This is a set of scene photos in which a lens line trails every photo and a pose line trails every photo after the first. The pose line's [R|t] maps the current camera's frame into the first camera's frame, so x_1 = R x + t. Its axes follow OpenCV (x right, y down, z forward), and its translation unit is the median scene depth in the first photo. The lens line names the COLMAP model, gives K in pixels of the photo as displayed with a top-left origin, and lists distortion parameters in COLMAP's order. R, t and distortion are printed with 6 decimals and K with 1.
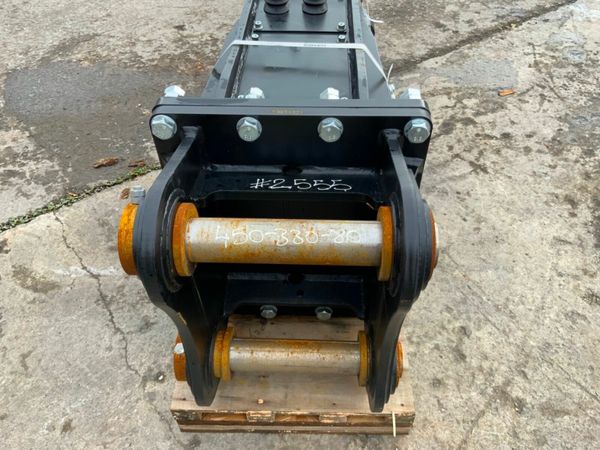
lens RADIAL K [[496.7, 0, 300.0], [0, 496.7, 225.0], [0, 0, 1]] dist [0.055323, -0.115450]
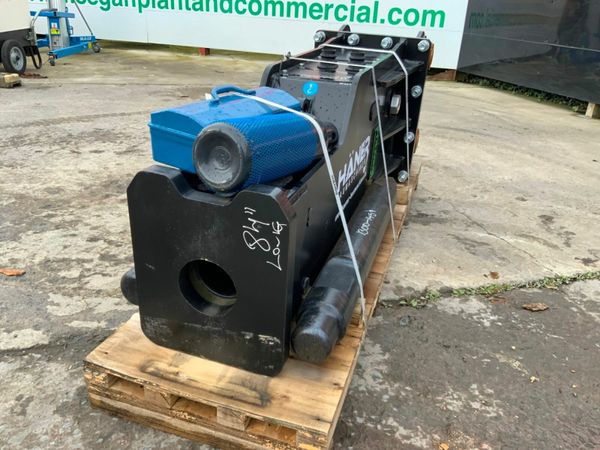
lens RADIAL K [[498.8, 0, 297.7], [0, 498.8, 224.0], [0, 0, 1]] dist [0.052170, -0.121646]
pose [[-0.957124, -0.159524, 0.241798, -0.226833], [0.179472, 0.328652, 0.927242, -1.263994], [-0.227384, 0.930881, -0.285931, 1.470043]]
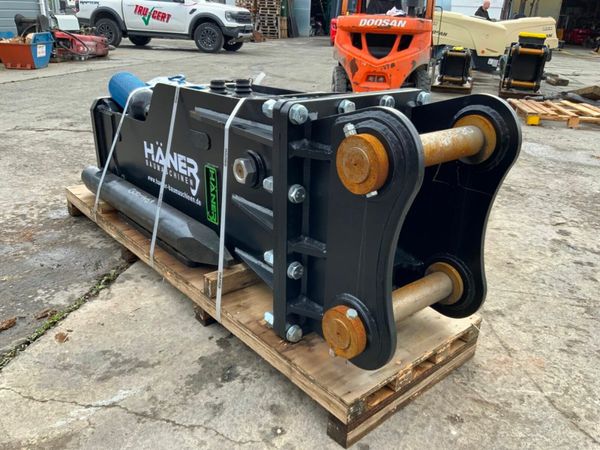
lens RADIAL K [[498.8, 0, 297.7], [0, 498.8, 224.0], [0, 0, 1]] dist [0.052170, -0.121646]
pose [[0.739629, -0.218489, 0.636562, -0.628182], [0.468326, 0.846363, -0.253653, 0.198171], [-0.483343, 0.485728, 0.728319, 0.125239]]
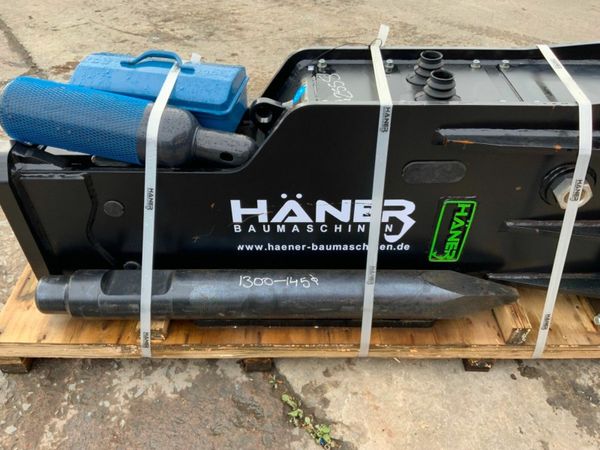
lens RADIAL K [[496.7, 0, 300.0], [0, 496.7, 225.0], [0, 0, 1]] dist [0.055323, -0.115450]
pose [[-0.043510, -0.645910, 0.762173, -0.636954], [0.718158, 0.510126, 0.473308, -0.717770], [-0.694518, 0.567954, 0.441670, 0.758299]]
